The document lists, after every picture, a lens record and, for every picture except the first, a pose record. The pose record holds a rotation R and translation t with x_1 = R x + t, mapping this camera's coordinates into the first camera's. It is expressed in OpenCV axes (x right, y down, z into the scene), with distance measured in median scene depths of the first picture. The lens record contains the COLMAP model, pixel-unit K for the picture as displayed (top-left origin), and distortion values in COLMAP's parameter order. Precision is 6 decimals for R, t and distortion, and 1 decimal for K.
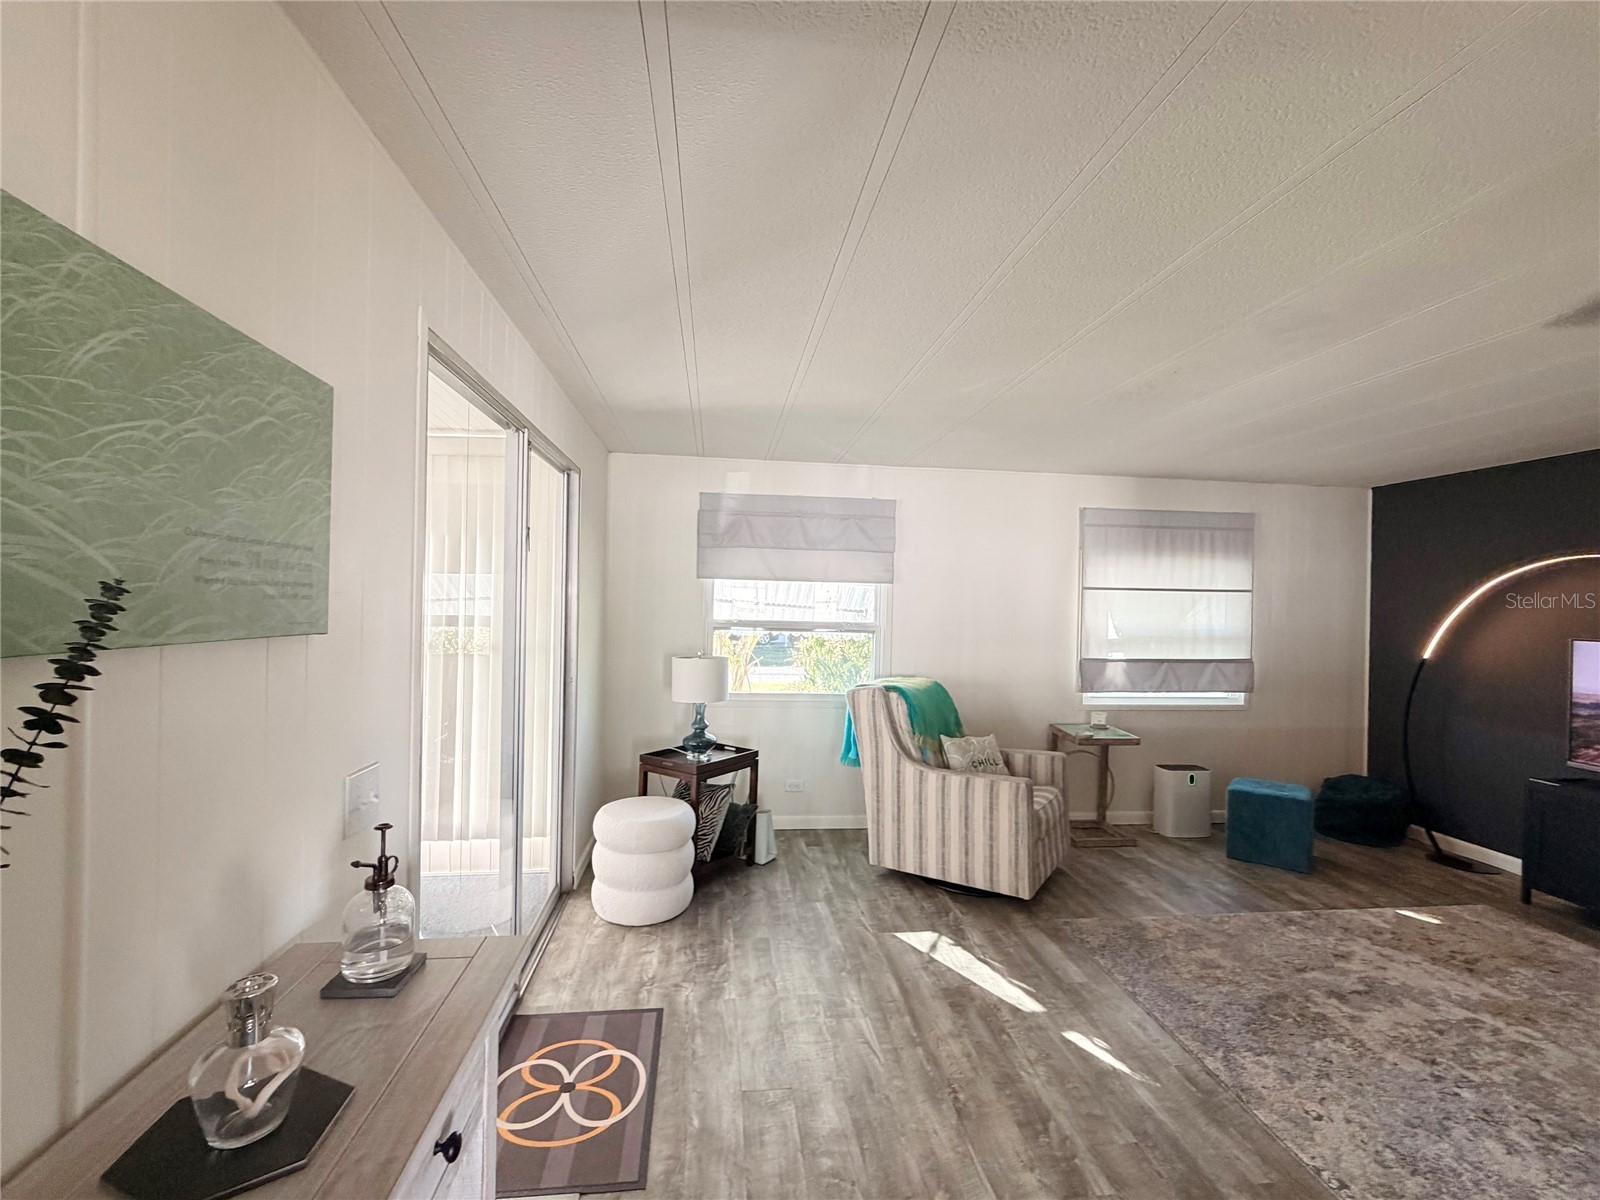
lens RADIAL K [[706.7, 0, 800.0], [0, 706.7, 600.0], [0, 0, 1]] dist [-0.000514, 0.000417]
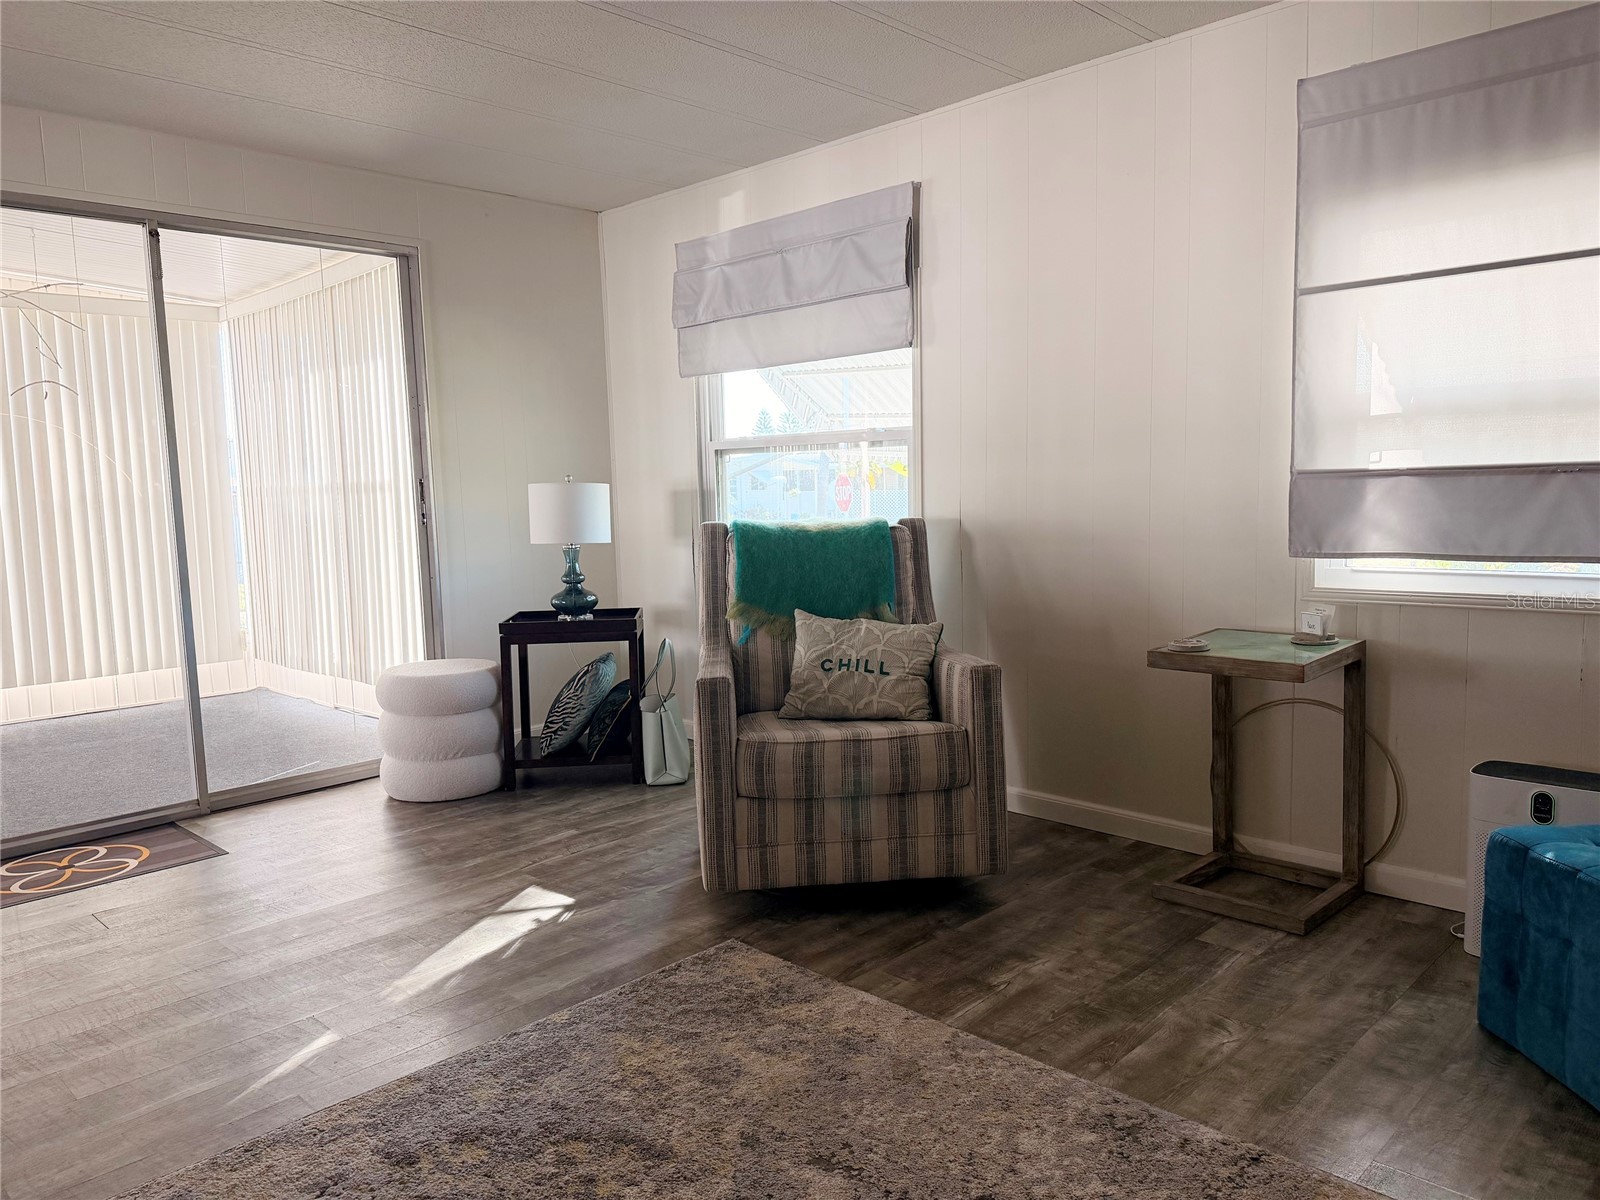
lens RADIAL K [[1128.1, 0, 800.0], [0, 1128.1, 600.0], [0, 0, 1]] dist [0.036081, -0.043680]
pose [[0.622795, 0.039190, -0.781403, 1.020035], [0.041052, 0.995732, 0.082659, 0.126904], [0.781307, -0.083558, 0.618528, 0.523877]]
